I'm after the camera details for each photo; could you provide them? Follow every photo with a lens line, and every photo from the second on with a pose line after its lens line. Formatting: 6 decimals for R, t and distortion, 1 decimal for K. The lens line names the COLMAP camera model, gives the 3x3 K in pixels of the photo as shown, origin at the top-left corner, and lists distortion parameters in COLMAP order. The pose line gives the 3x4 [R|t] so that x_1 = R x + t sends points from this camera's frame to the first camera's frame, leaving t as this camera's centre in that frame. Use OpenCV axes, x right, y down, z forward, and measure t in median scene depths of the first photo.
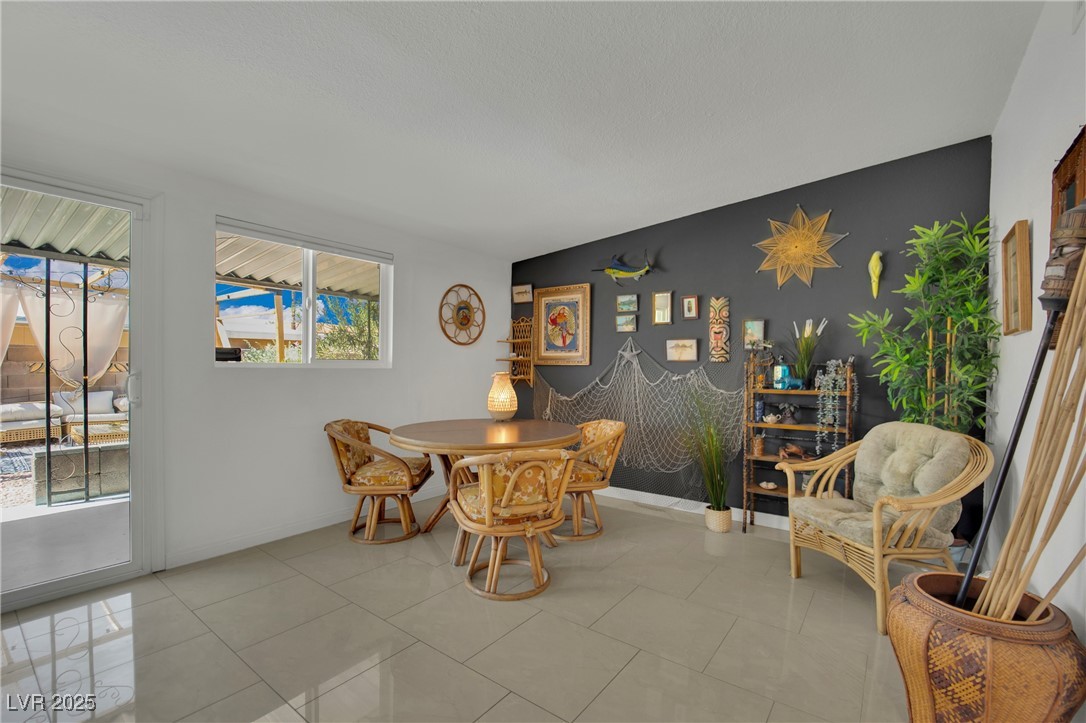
lens RADIAL K [[468.3, 0, 551.4], [0, 468.3, 378.4], [0, 0, 1]] dist [-0.019033, -0.002098]
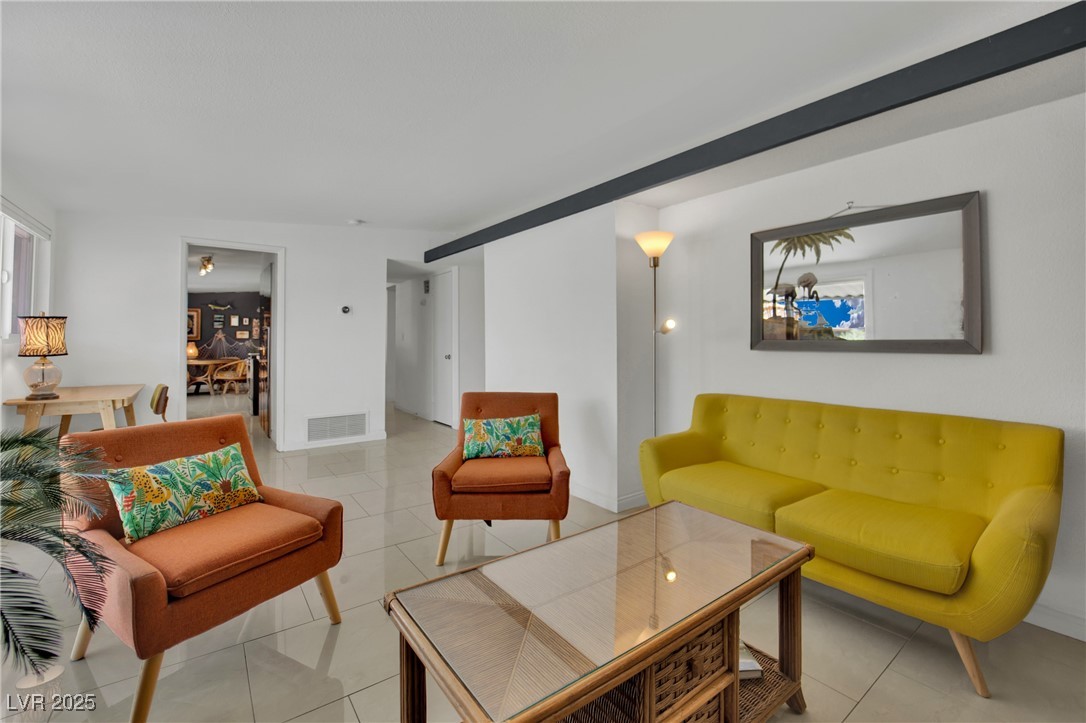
lens RADIAL K [[468.3, 0, 555.5], [0, 468.3, 334.5], [0, 0, 1]] dist [-0.019033, -0.002098]
pose [[0.270628, -0.006635, 0.962661, -2.166577], [0.009448, 0.999946, 0.004236, -0.056835], [-0.962638, 0.007949, 0.270676, -1.872109]]
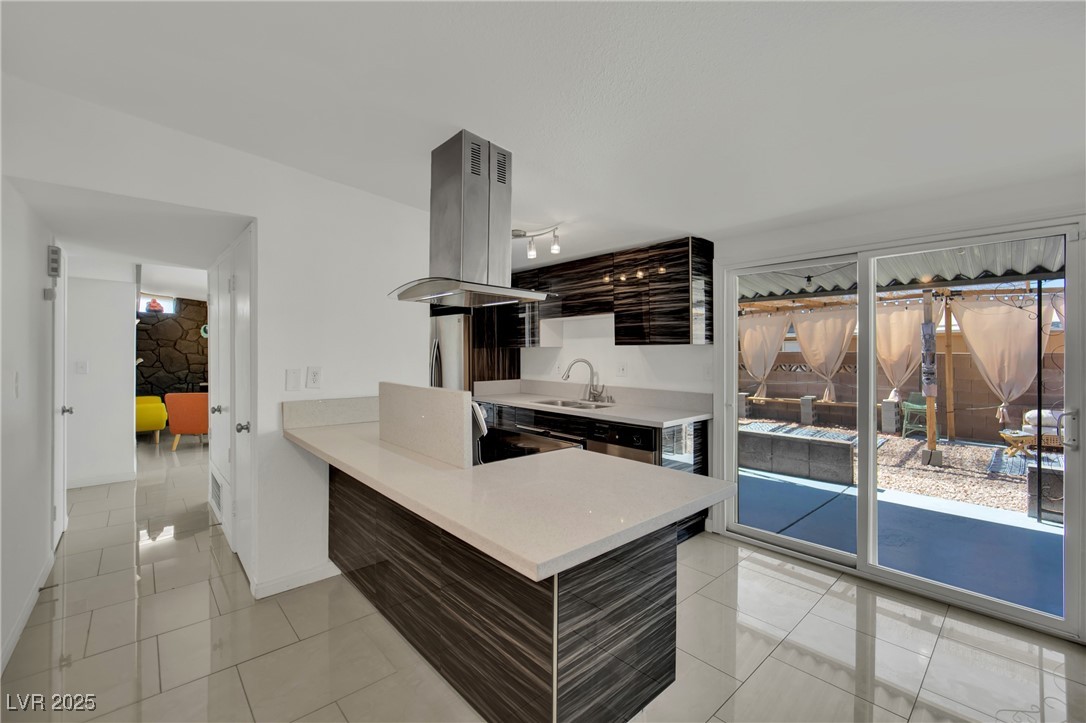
lens RADIAL K [[457.7, 0, 555.7], [0, 457.7, 353.1], [0, 0, 1]] dist [-0.021709, 0.001365]
pose [[-0.179954, -0.015318, -0.983556, 0.084270], [-0.026089, 0.999601, -0.010795, -0.059934], [0.983329, 0.023718, -0.180282, 0.109262]]
